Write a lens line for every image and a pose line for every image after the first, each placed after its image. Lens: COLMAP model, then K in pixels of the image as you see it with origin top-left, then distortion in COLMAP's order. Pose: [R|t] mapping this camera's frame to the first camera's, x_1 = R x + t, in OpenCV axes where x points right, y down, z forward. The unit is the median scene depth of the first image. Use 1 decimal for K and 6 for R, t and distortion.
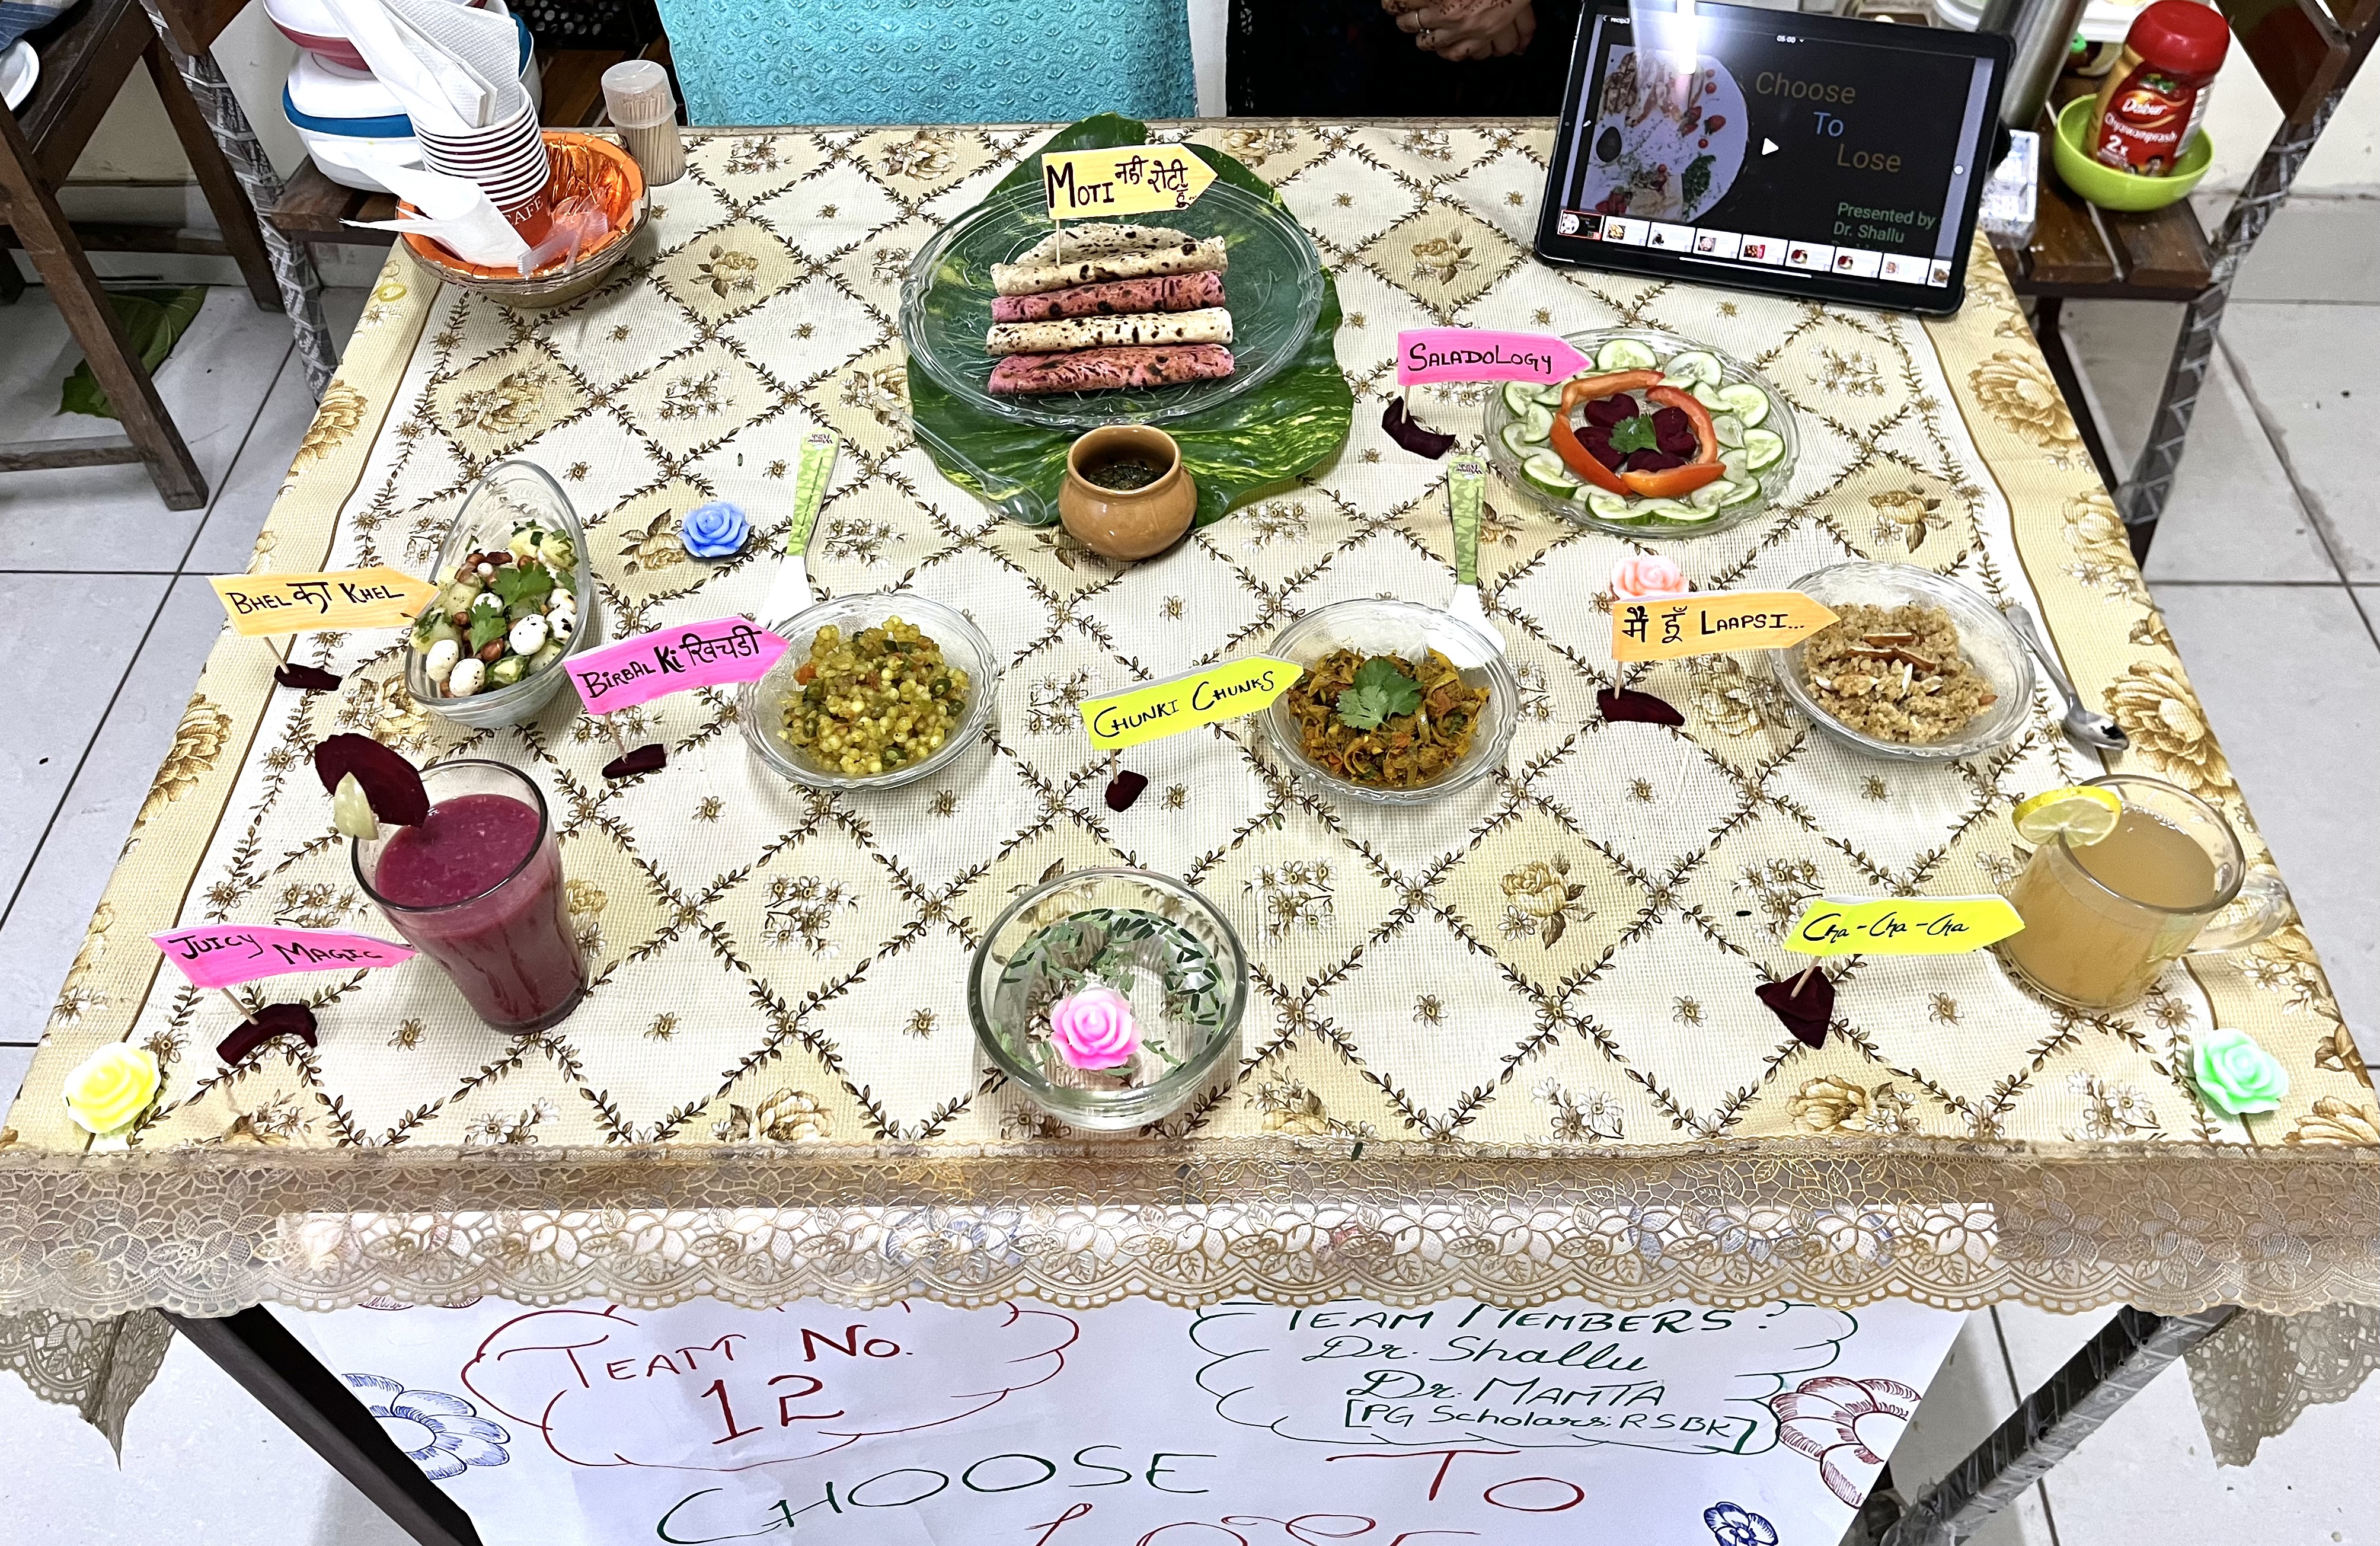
lens RADIAL K [[1882.5, 0, 1204.2], [0, 1882.5, 787.0], [0, 0, 1]] dist [0.029925, -0.059309]
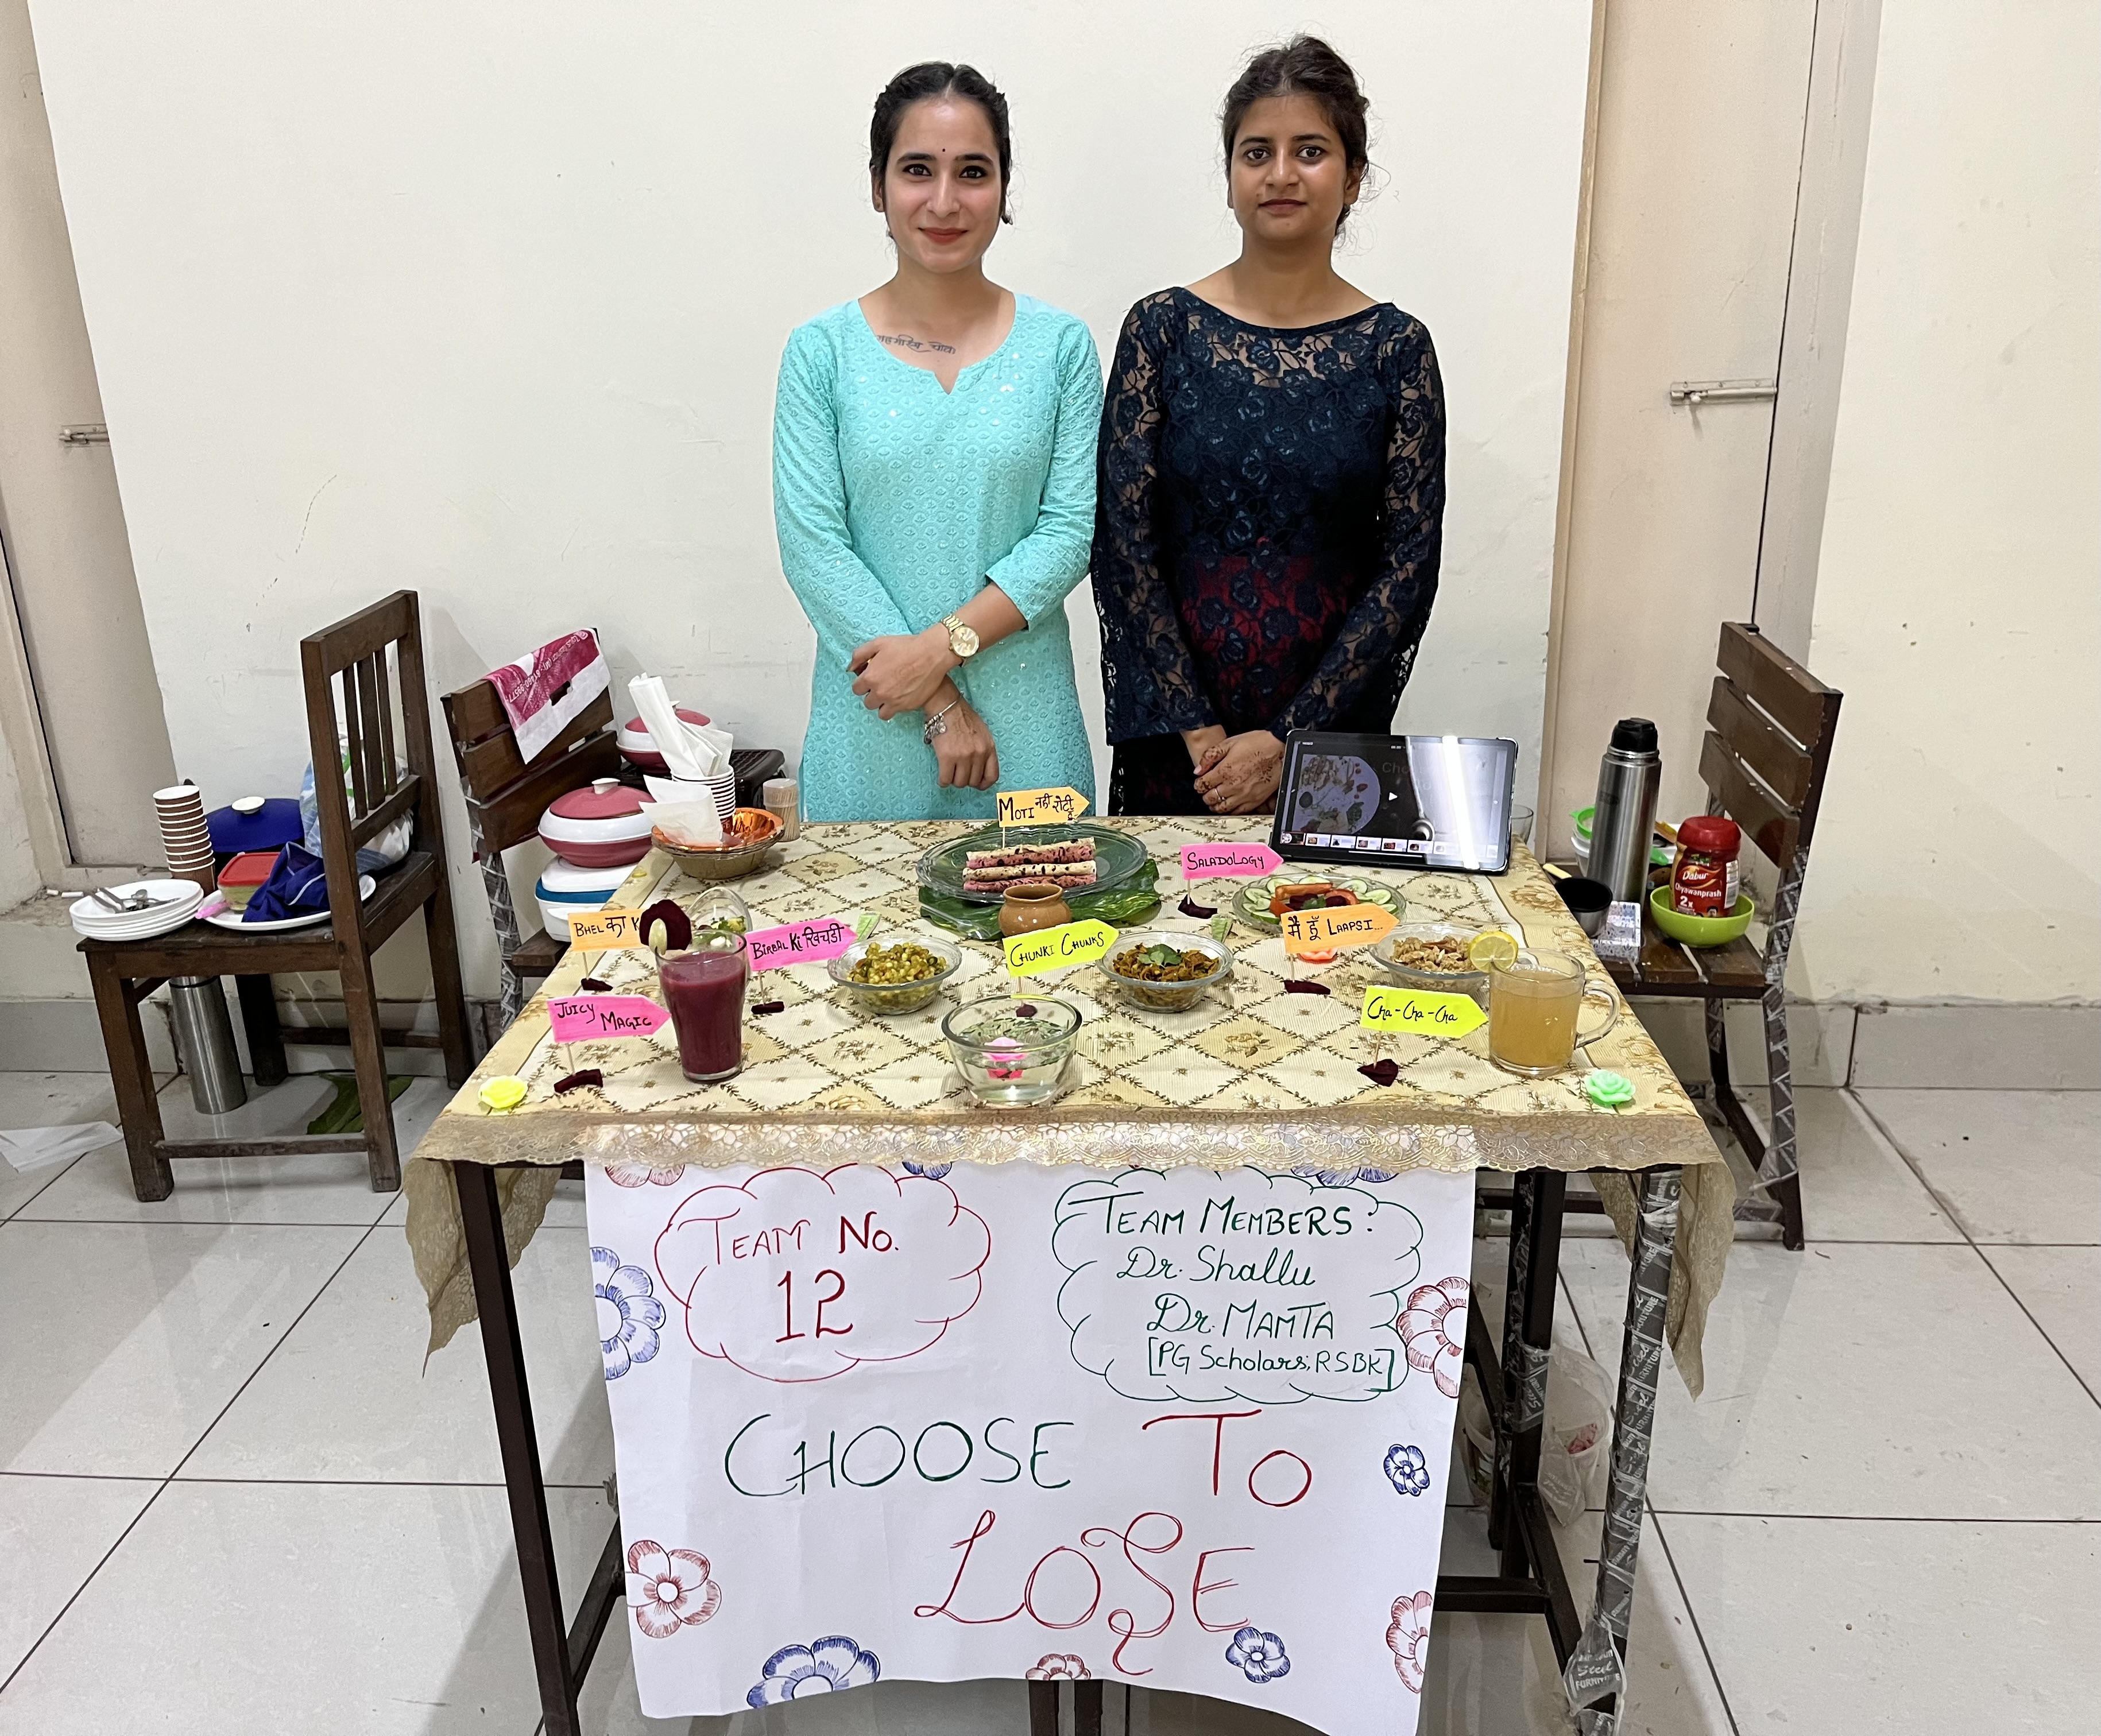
lens RADIAL K [[1844.9, 0, 1043.9], [0, 1844.9, 867.2], [0, 0, 1]] dist [0.033622, -0.029226]
pose [[0.998133, -0.008255, -0.060512, 0.075819], [-0.024999, 0.848784, -0.528149, 0.737659], [0.055722, 0.528676, 0.846993, -0.548100]]
